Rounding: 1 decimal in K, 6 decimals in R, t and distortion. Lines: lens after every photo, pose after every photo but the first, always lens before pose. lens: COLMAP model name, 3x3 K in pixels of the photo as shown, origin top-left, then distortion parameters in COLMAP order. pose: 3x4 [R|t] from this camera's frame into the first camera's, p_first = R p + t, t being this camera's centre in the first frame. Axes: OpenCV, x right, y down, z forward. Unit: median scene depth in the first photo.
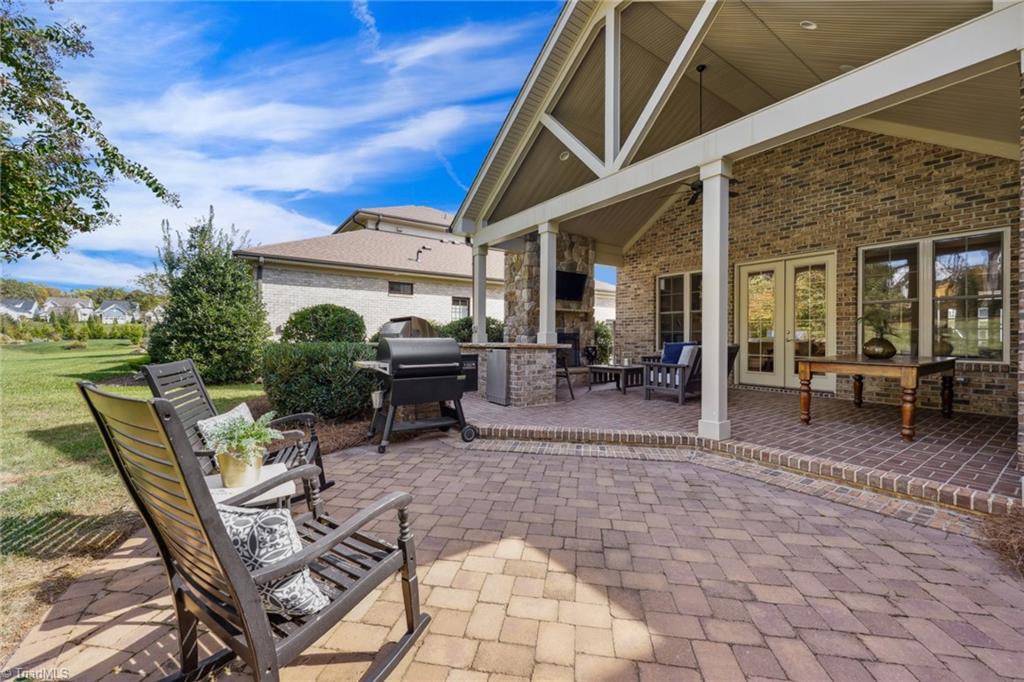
lens RADIAL K [[408.7, 0, 490.2], [0, 408.7, 339.3], [0, 0, 1]] dist [-0.000934, 0.000338]
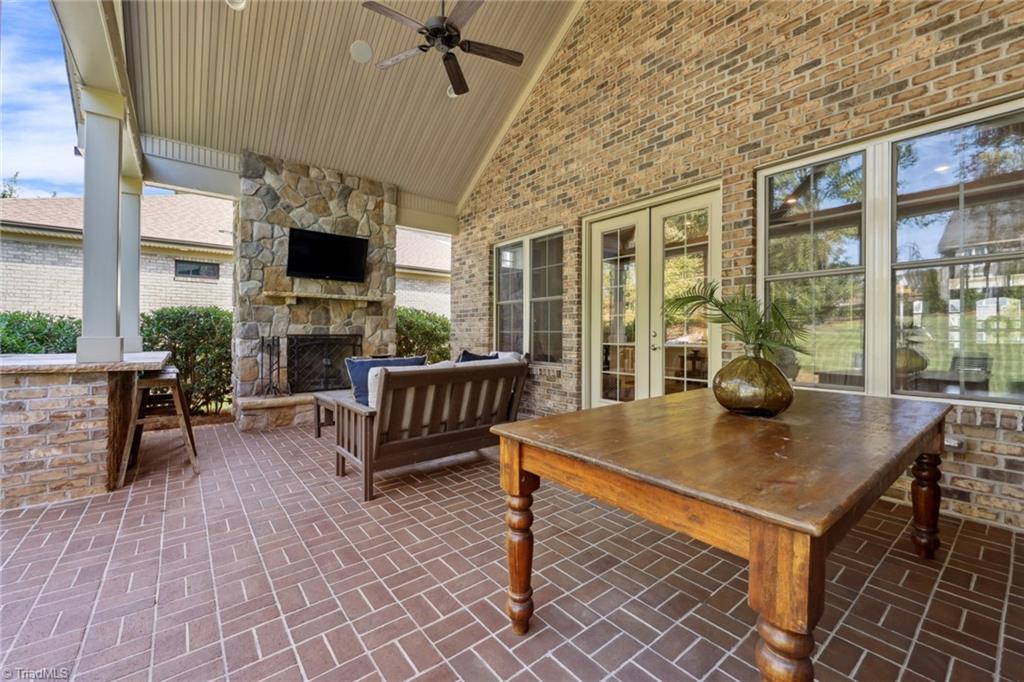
lens RADIAL K [[408.7, 0, 506.0], [0, 408.7, 335.3], [0, 0, 1]] dist [-0.000934, 0.000338]
pose [[0.997930, -0.000181, 0.064314, 0.534026], [0.000341, 0.999997, -0.002488, -0.015835], [-0.064314, 0.002505, 0.997927, 0.490238]]
